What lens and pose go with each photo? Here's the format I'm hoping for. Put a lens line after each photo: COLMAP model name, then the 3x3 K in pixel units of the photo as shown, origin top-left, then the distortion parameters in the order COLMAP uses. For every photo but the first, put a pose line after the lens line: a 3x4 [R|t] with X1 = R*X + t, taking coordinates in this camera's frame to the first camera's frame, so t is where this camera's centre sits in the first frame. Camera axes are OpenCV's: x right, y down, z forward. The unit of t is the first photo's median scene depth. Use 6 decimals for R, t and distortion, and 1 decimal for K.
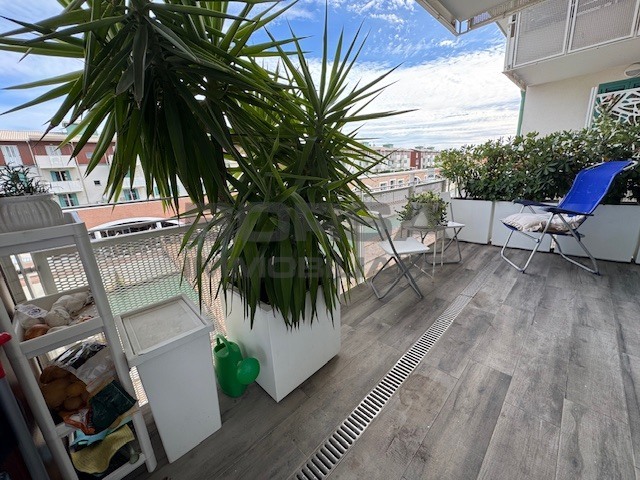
lens RADIAL K [[254.2, 0, 320.3], [0, 254.2, 237.6], [0, 0, 1]] dist [-0.000239, -0.000876]
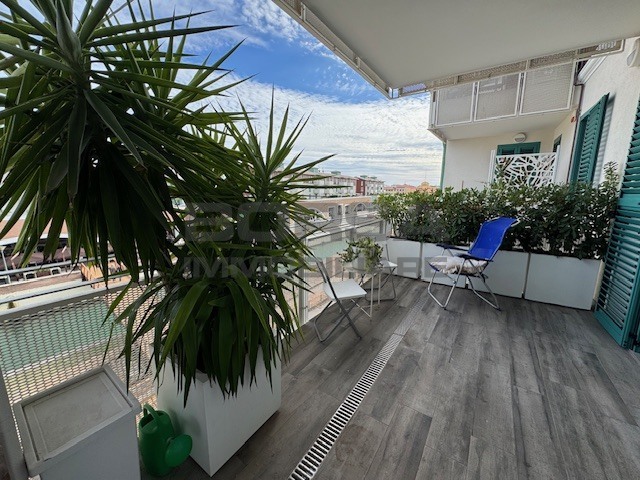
lens RADIAL K [[254.2, 0, 320.3], [0, 254.2, 237.6], [0, 0, 1]] dist [-0.000239, -0.000876]
pose [[0.980083, 0.025875, 0.196894, 0.013721], [-0.009582, 0.996482, -0.083257, -0.101018], [-0.198356, 0.079712, 0.976883, -0.047171]]
